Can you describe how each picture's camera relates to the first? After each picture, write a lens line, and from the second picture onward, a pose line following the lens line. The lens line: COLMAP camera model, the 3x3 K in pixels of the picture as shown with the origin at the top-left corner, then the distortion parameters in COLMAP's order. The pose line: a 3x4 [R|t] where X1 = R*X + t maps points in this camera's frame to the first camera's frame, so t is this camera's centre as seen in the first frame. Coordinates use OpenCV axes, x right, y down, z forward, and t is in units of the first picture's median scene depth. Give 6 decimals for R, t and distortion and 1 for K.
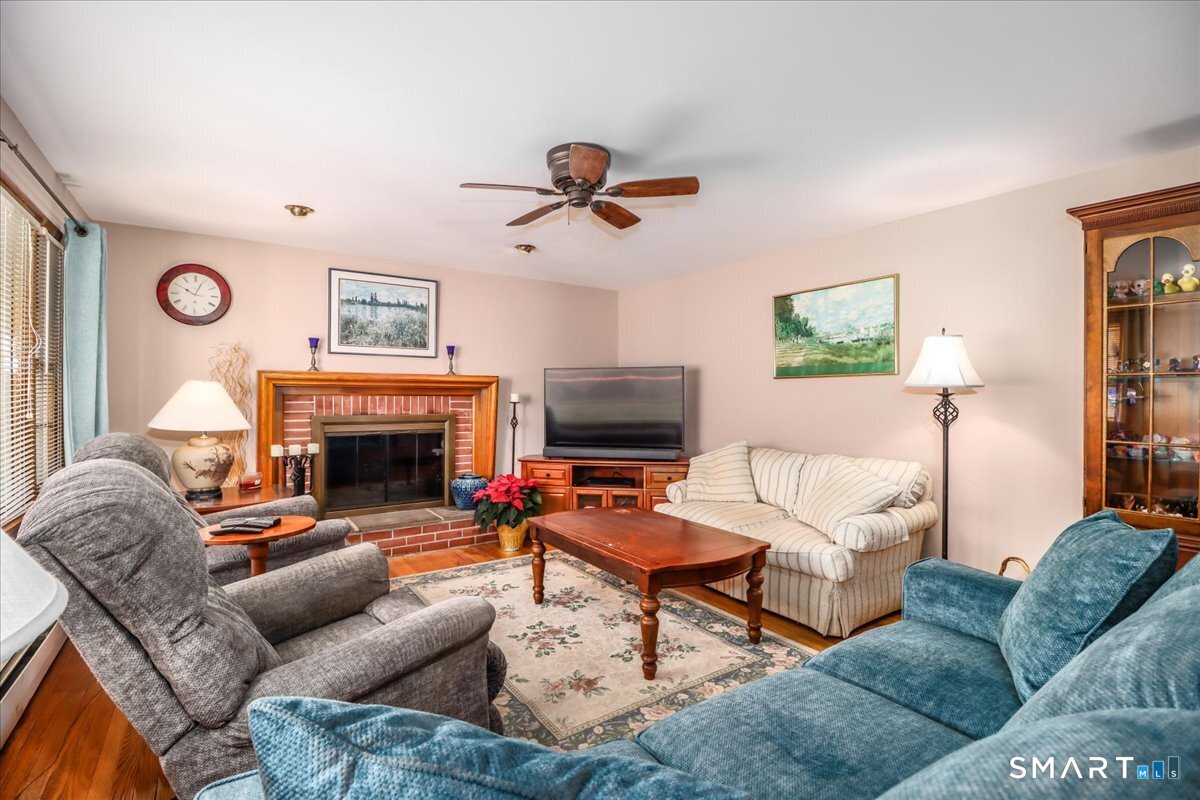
lens RADIAL K [[559.8, 0, 603.8], [0, 559.8, 396.3], [0, 0, 1]] dist [-0.002042, -0.000423]
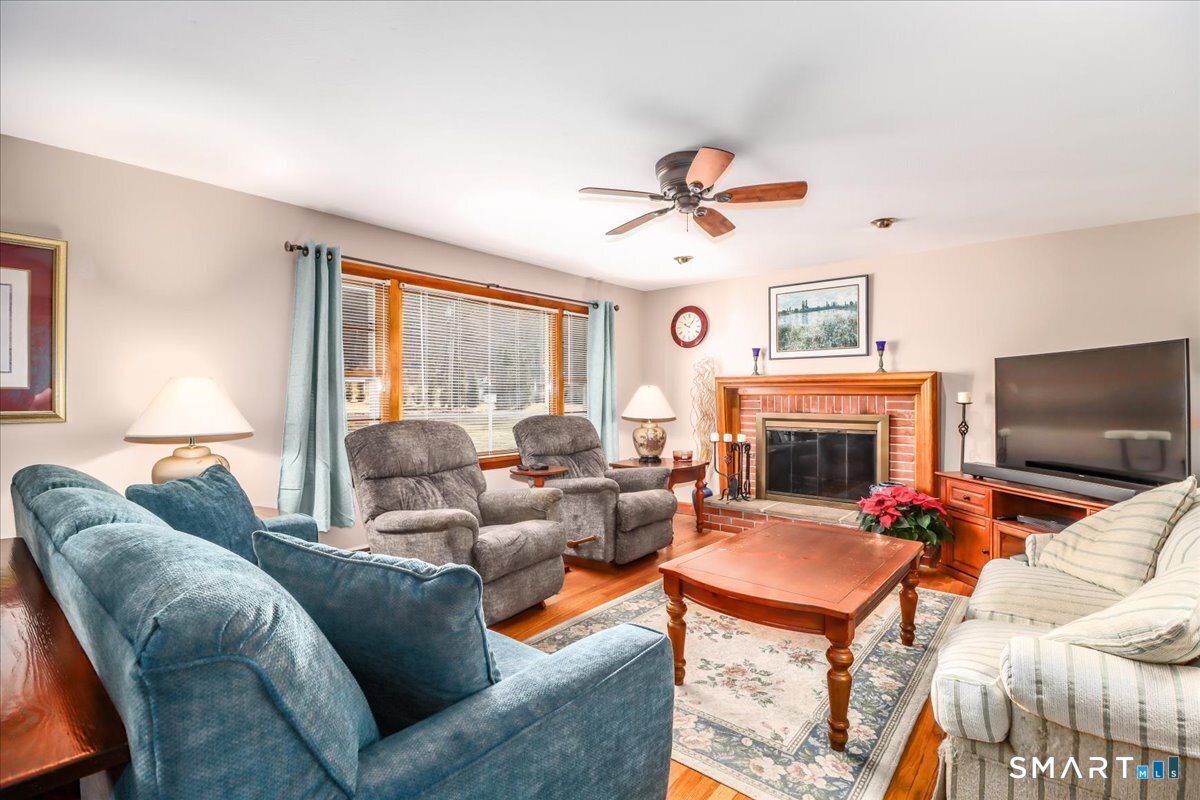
lens RADIAL K [[559.8, 0, 603.8], [0, 559.8, 396.3], [0, 0, 1]] dist [-0.002042, -0.000423]
pose [[0.273341, -0.004652, -0.961906, 0.536306], [-0.001722, 0.999984, -0.005326, 0.007240], [0.961916, 0.003112, 0.273329, 0.335050]]
